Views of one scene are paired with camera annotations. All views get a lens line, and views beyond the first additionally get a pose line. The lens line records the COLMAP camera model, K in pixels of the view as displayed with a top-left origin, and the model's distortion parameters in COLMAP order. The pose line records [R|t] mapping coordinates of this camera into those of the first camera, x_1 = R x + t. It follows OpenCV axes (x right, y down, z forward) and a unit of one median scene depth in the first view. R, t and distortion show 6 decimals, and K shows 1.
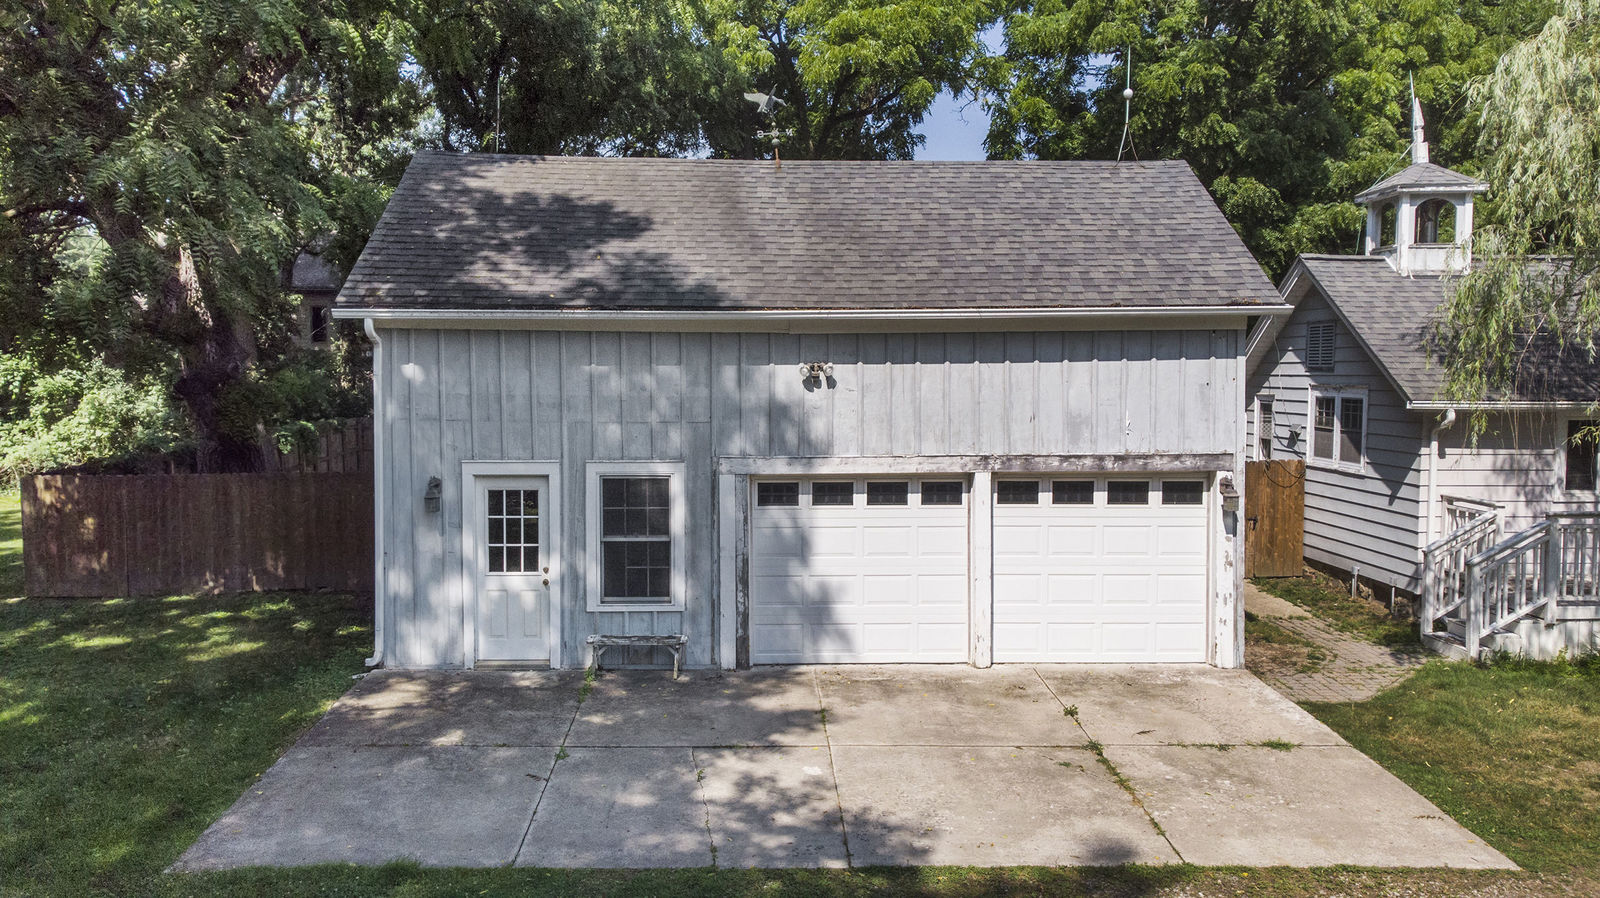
lens RADIAL K [[1192.4, 0, 800.0], [0, 1192.4, 449.0], [0, 0, 1]] dist [0.042838, -0.003009]
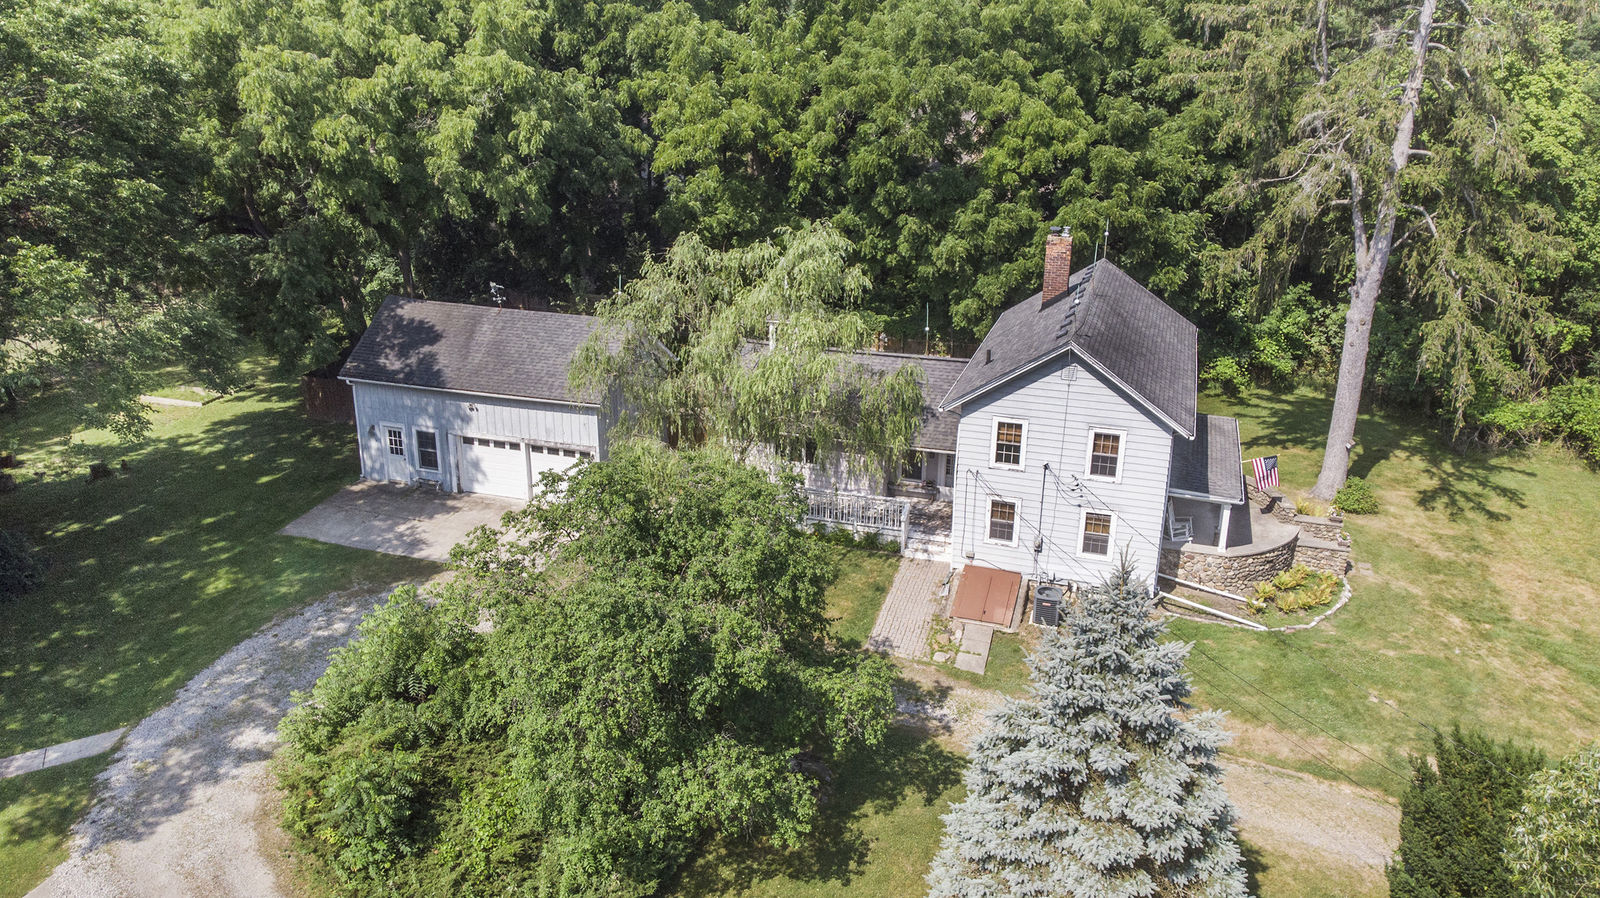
lens RADIAL K [[1192.4, 0, 800.0], [0, 1192.4, 449.0], [0, 0, 1]] dist [0.042838, -0.003009]
pose [[0.935865, 0.121996, -0.330566, 1.838725], [-0.029892, 0.962257, 0.270494, -0.817332], [0.351089, -0.243265, 0.904190, -1.524743]]
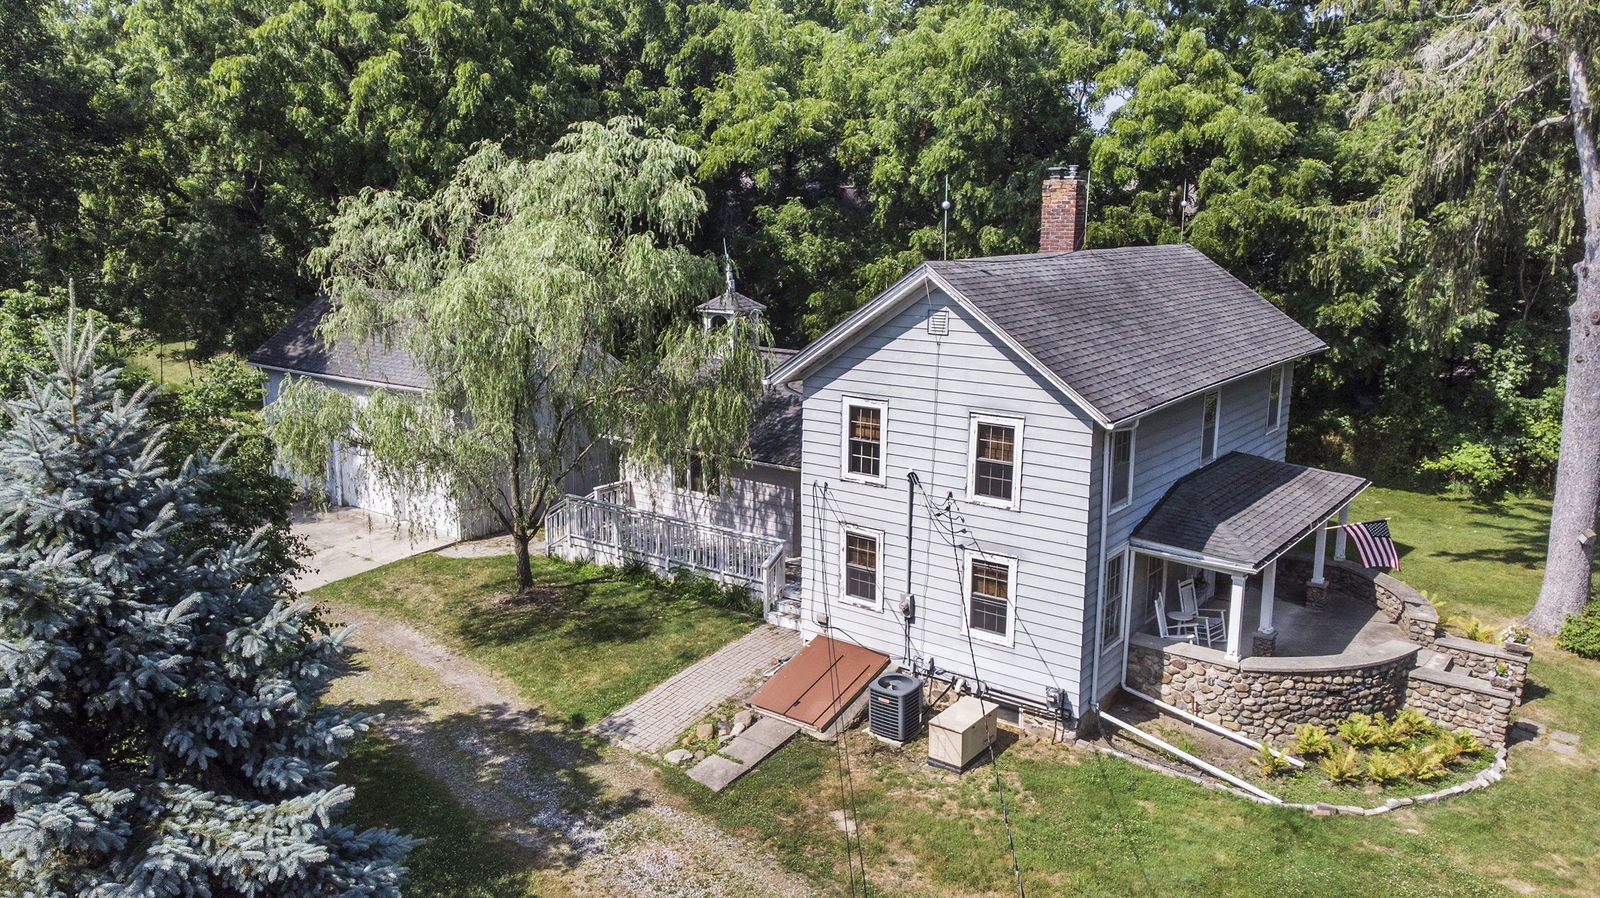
lens RADIAL K [[1198.7, 0, 778.6], [0, 1198.7, 444.3], [0, 0, 1]] dist [0.006951, 0.096852]
pose [[0.765593, 0.129782, -0.630099, 2.351140], [-0.046993, 0.988105, 0.146423, -0.380945], [0.641607, -0.082490, 0.762585, -0.379125]]
